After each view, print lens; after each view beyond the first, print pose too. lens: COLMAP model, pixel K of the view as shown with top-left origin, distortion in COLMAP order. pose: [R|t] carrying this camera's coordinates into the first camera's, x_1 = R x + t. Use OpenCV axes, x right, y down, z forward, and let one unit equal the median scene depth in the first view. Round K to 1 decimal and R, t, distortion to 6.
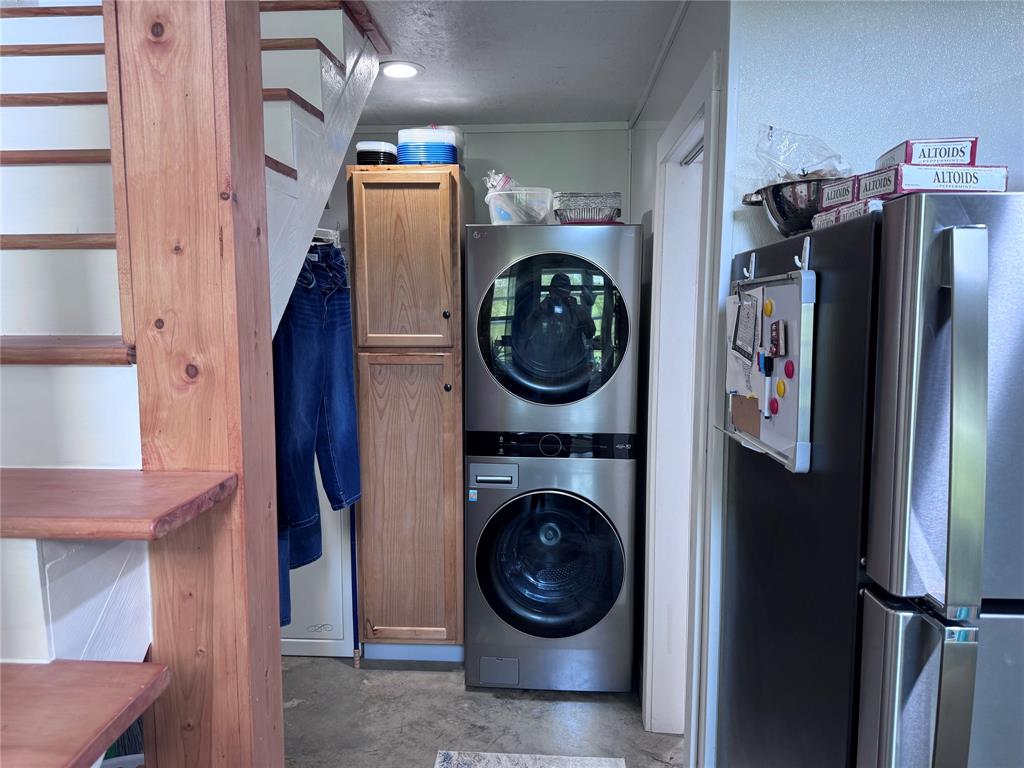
lens RADIAL K [[724.3, 0, 512.0], [0, 724.3, 384.0], [0, 0, 1]] dist [0.129456, -0.167425]
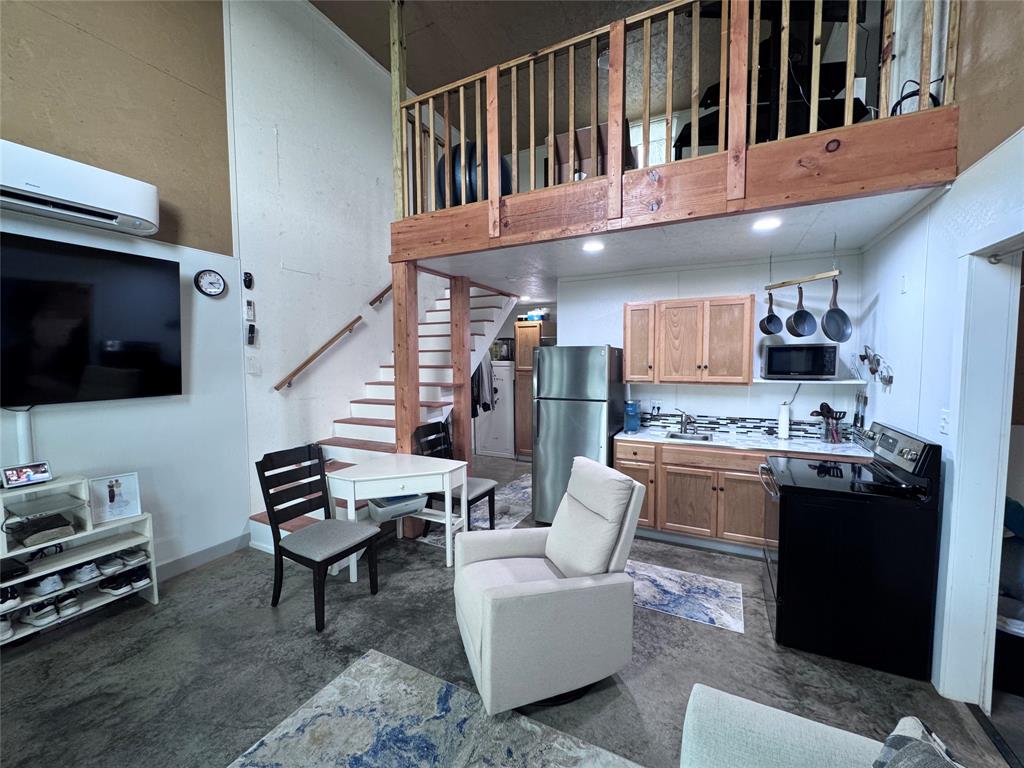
lens RADIAL K [[410.7, 0, 511.7], [0, 410.7, 383.4], [0, 0, 1]] dist [-0.002365, 0.000132]
pose [[0.920374, 0.021994, -0.390420, 1.669670], [-0.038797, 0.998627, -0.035203, 0.248302], [0.389109, 0.047547, 0.919964, -2.588824]]
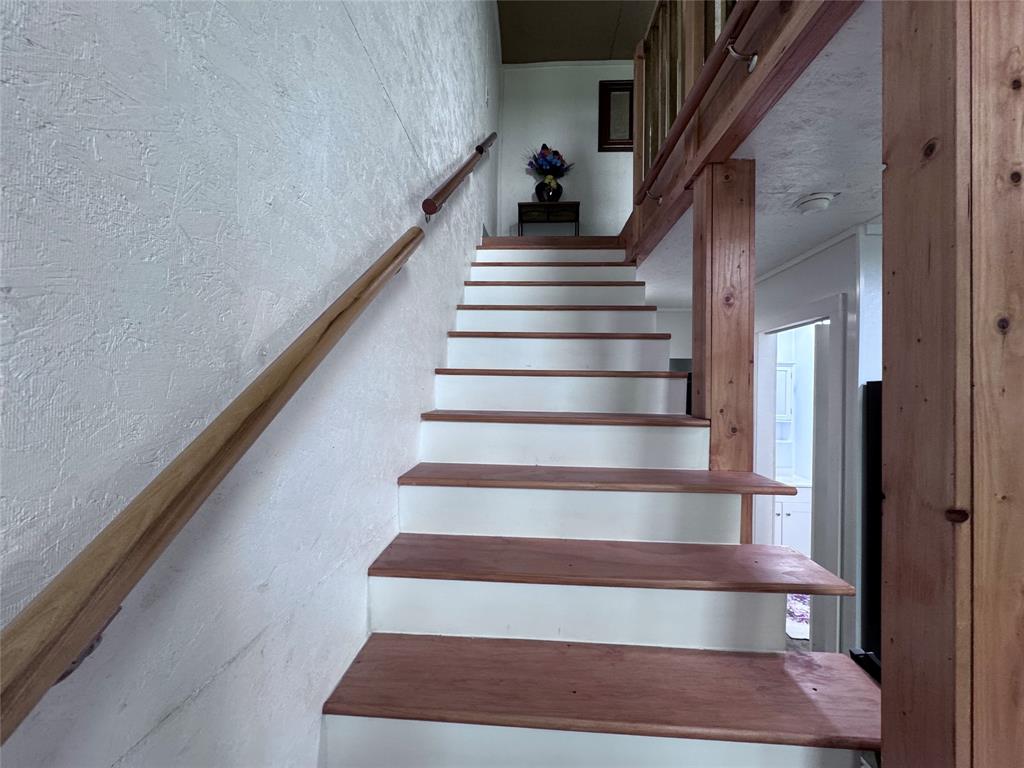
lens RADIAL K [[410.7, 0, 511.7], [0, 410.7, 383.4], [0, 0, 1]] dist [-0.002365, 0.000132]
pose [[0.999672, 0.020789, 0.014950, -1.198174], [-0.018781, 0.992132, -0.123783, 0.011507], [-0.017406, 0.123462, 0.992197, -0.372978]]
